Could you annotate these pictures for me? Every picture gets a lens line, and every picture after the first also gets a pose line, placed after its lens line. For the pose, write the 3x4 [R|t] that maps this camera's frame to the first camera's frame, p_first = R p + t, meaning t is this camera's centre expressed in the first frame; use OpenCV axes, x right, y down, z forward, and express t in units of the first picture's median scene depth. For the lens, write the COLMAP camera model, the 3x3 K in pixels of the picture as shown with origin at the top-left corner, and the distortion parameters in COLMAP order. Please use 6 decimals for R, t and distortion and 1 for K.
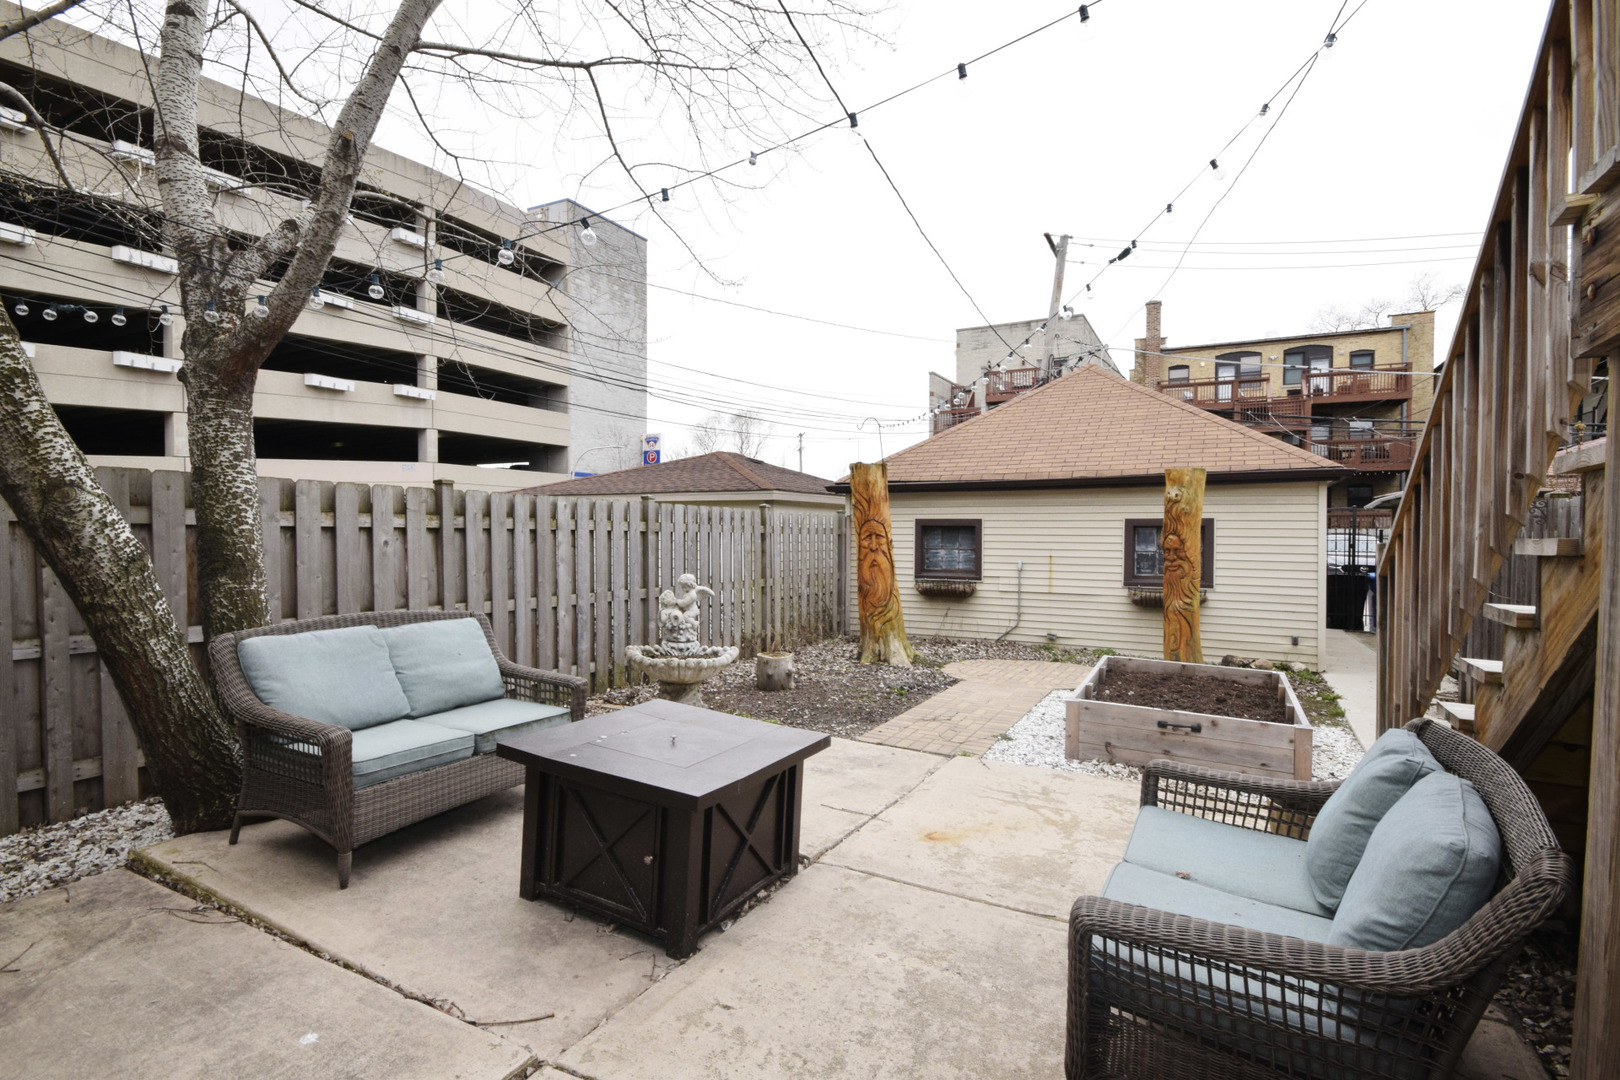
lens RADIAL K [[800.0, 0, 806.6], [0, 800.0, 541.2], [0, 0, 1]] dist [-0.003091, 0.000189]
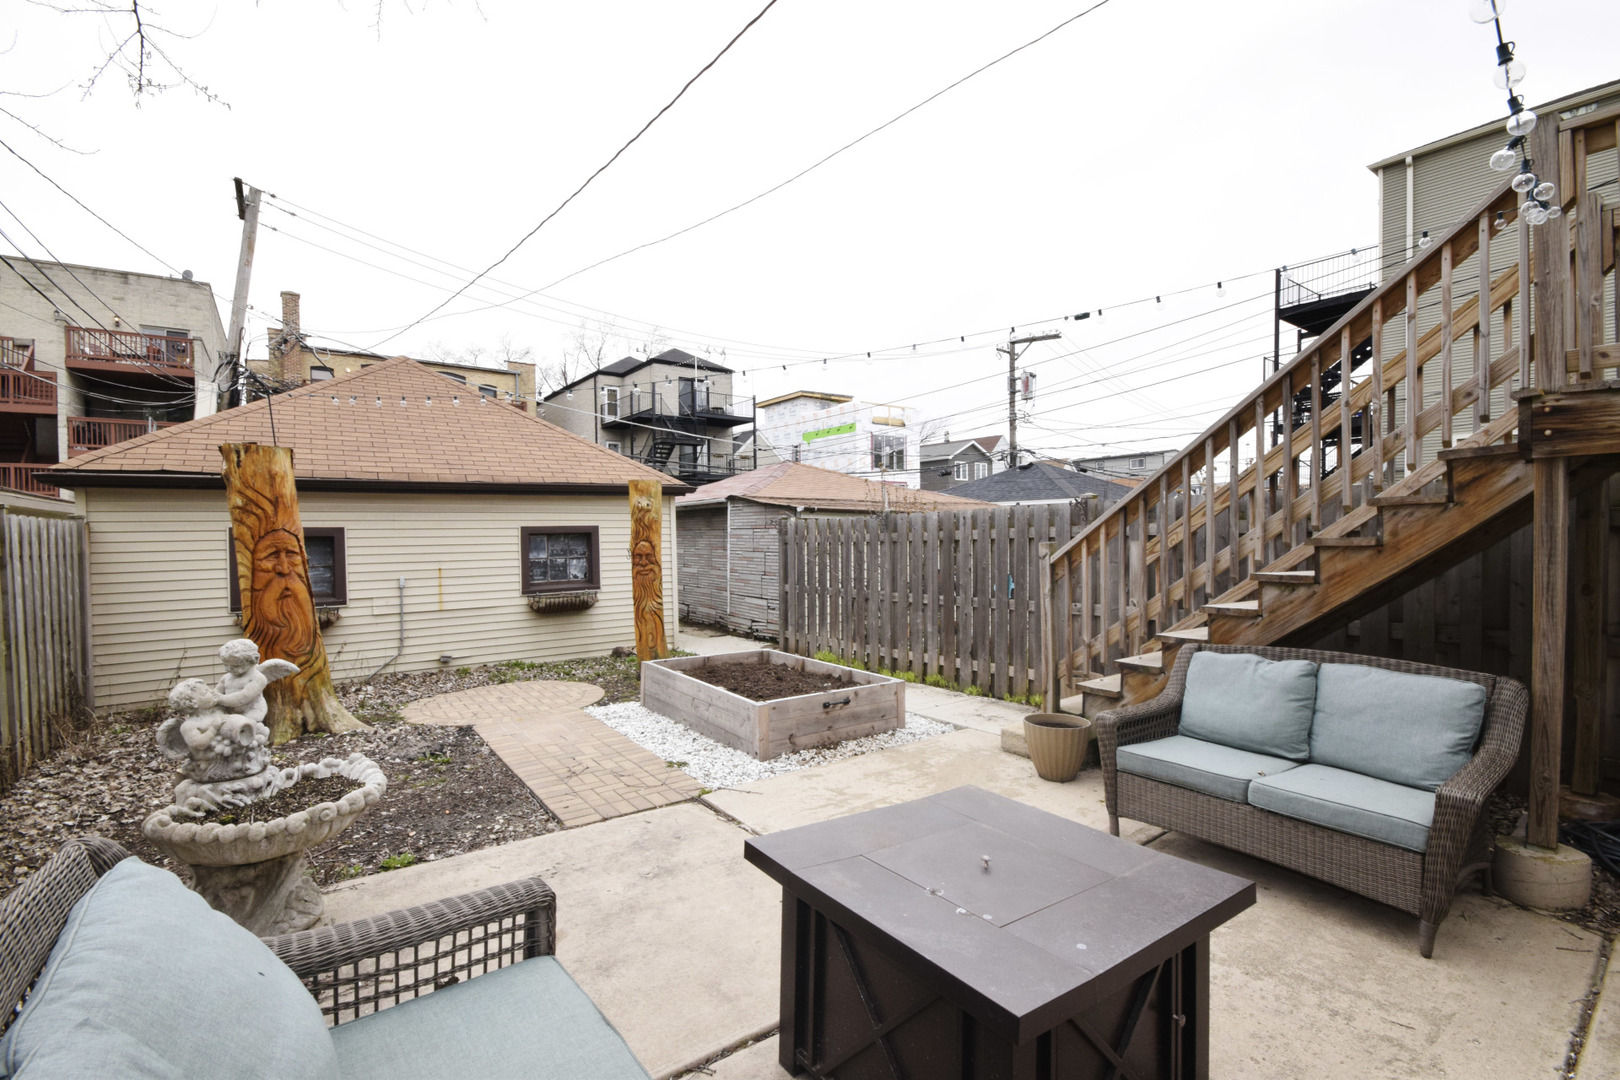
lens RADIAL K [[725.3, 0, 809.3], [0, 725.3, 542.5], [0, 0, 1]] dist [-0.005655, -0.000334]
pose [[0.406437, -0.024133, 0.913360, -0.280496], [0.027333, 0.999525, 0.014246, -0.011616], [-0.913270, 0.019175, 0.406903, 0.321003]]
